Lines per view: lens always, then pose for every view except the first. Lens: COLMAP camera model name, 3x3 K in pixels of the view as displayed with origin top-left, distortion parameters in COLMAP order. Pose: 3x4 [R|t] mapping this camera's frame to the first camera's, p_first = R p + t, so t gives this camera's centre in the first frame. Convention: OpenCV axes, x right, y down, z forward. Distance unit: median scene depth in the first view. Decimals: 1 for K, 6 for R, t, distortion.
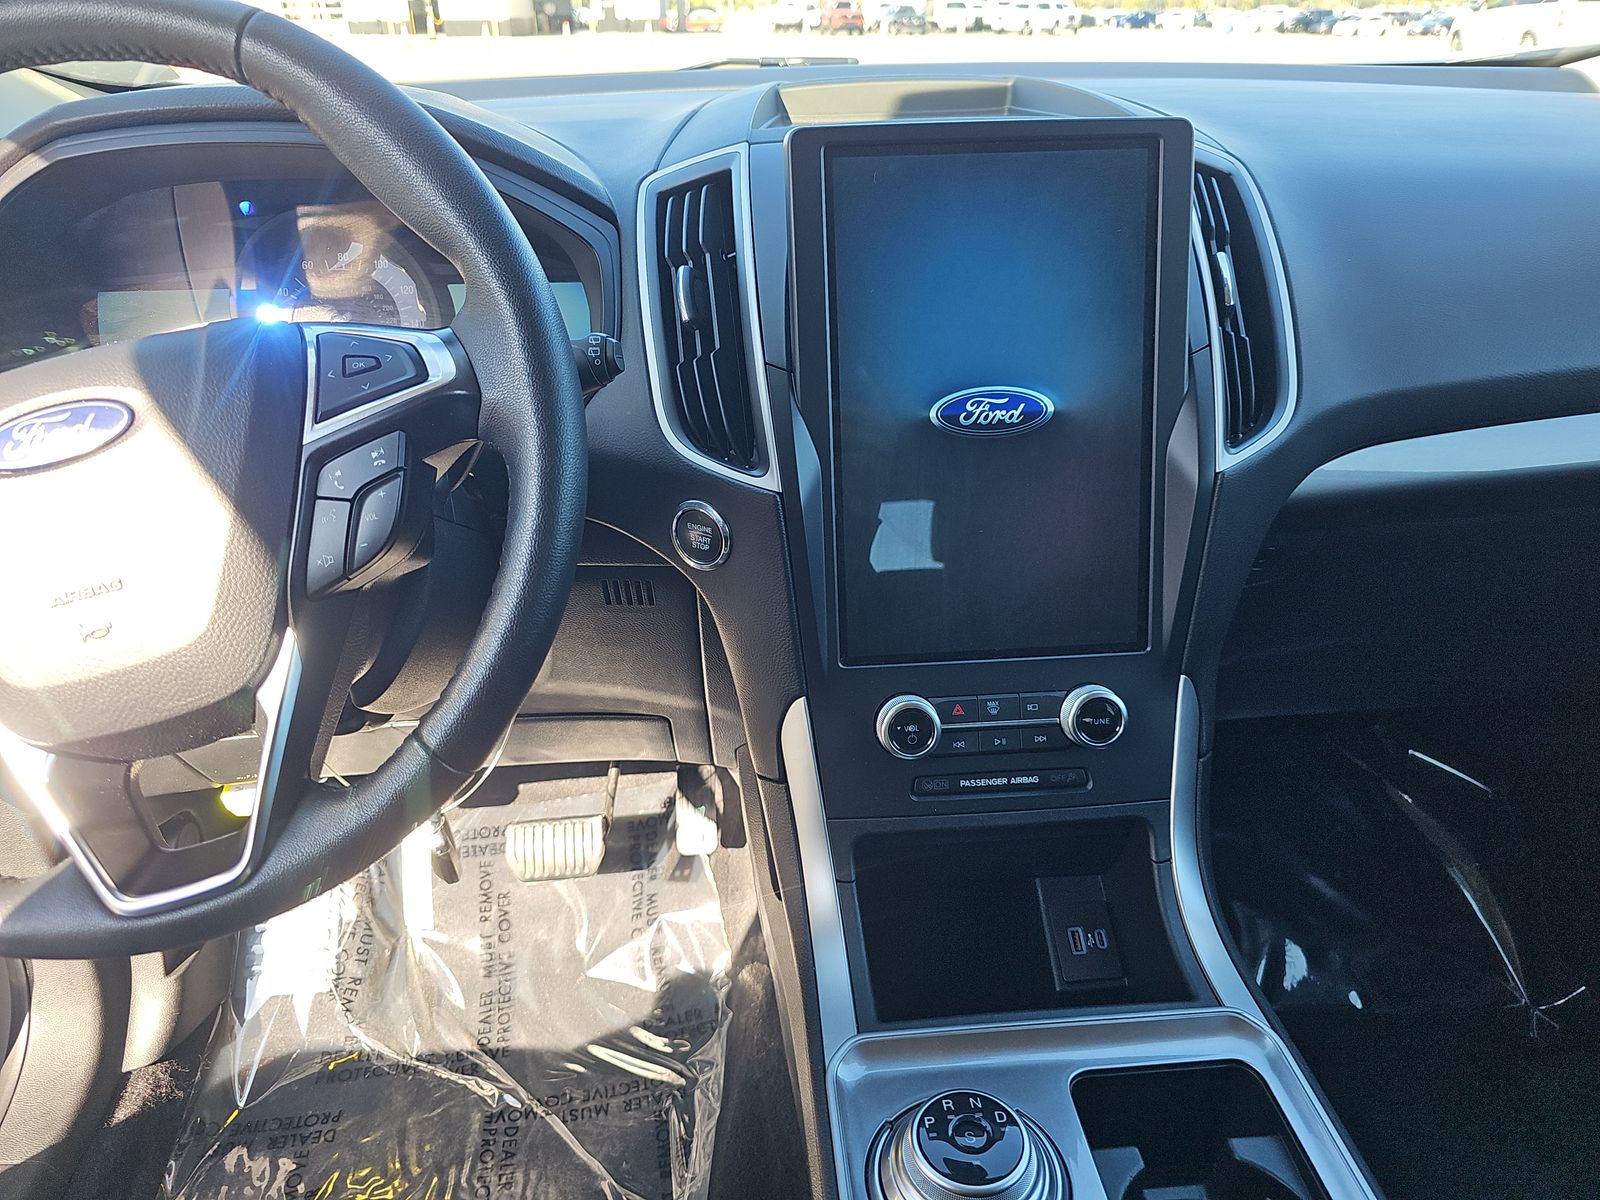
lens RADIAL K [[1120.9, 0, 800.0], [0, 1120.9, 600.0], [0, 0, 1]] dist [0.043303, -0.059287]
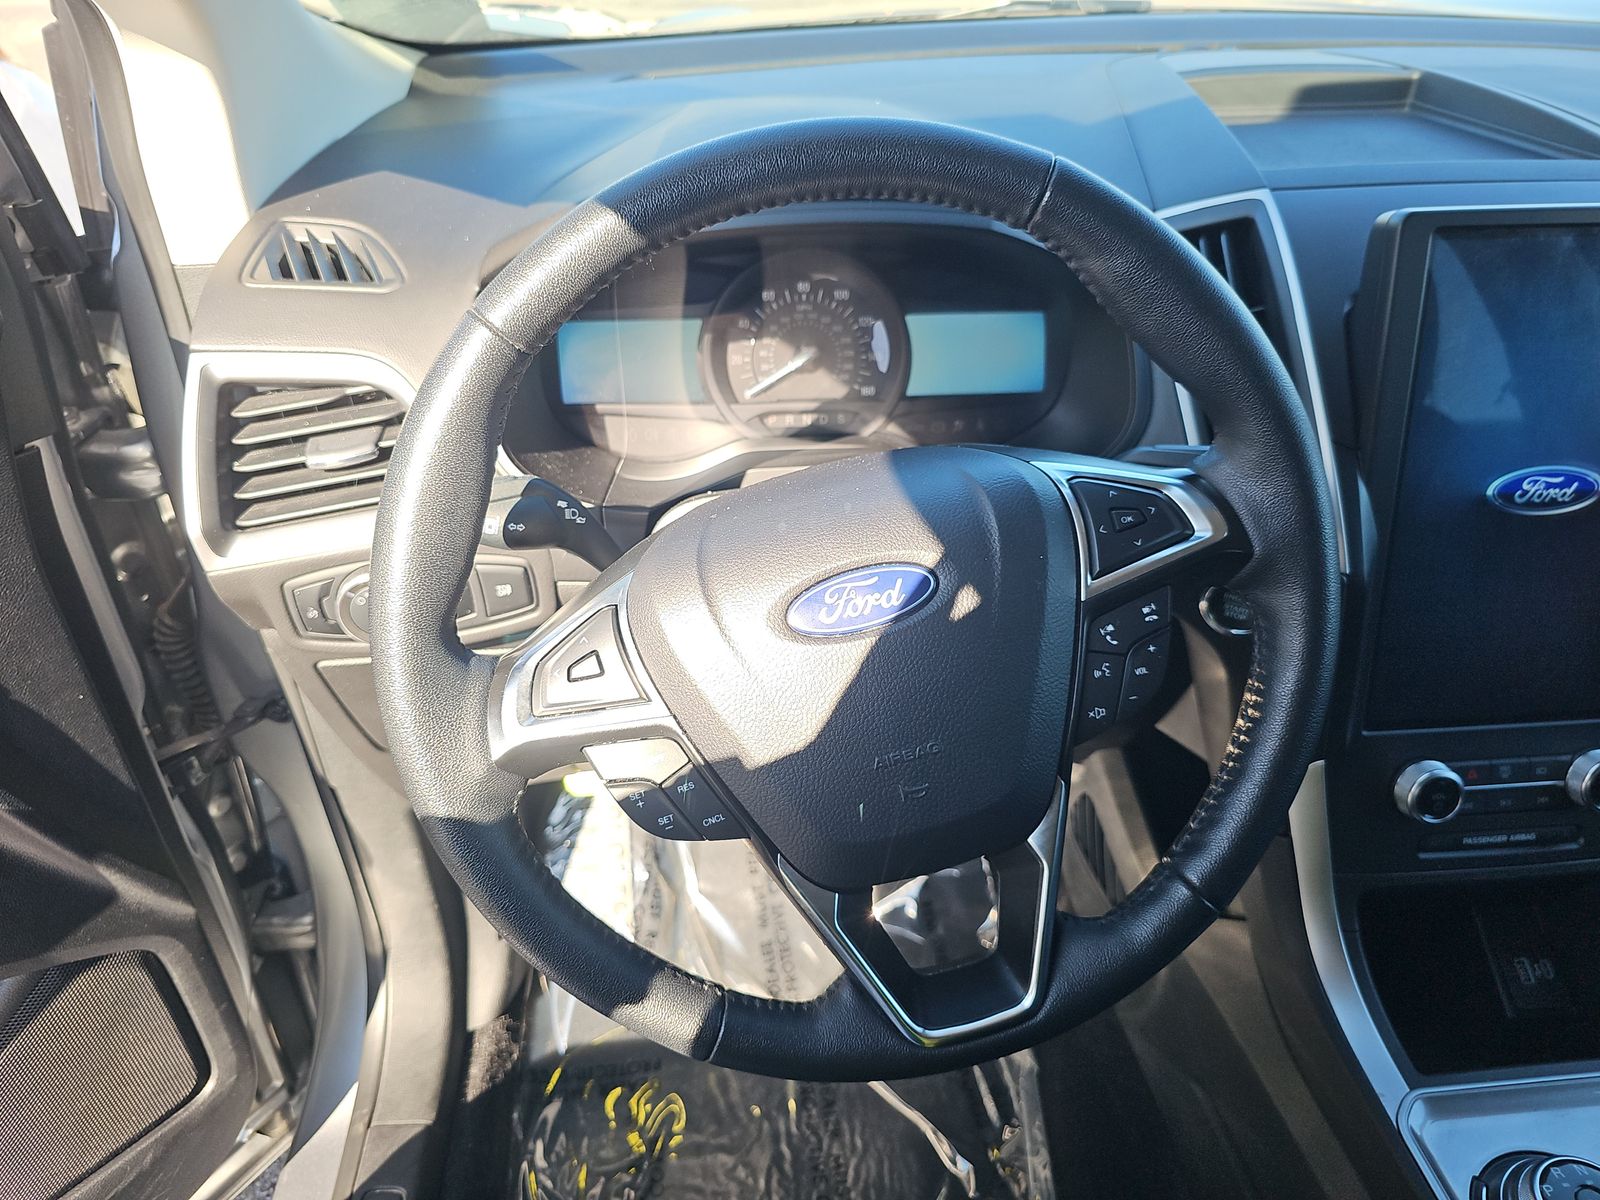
lens RADIAL K [[1120.9, 0, 800.0], [0, 1120.9, 600.0], [0, 0, 1]] dist [0.043303, -0.059287]
pose [[0.999944, 0.009009, 0.005560, -0.483395], [-0.009605, 0.992905, 0.118518, -0.177503], [-0.004452, -0.118565, 0.992936, -0.007827]]
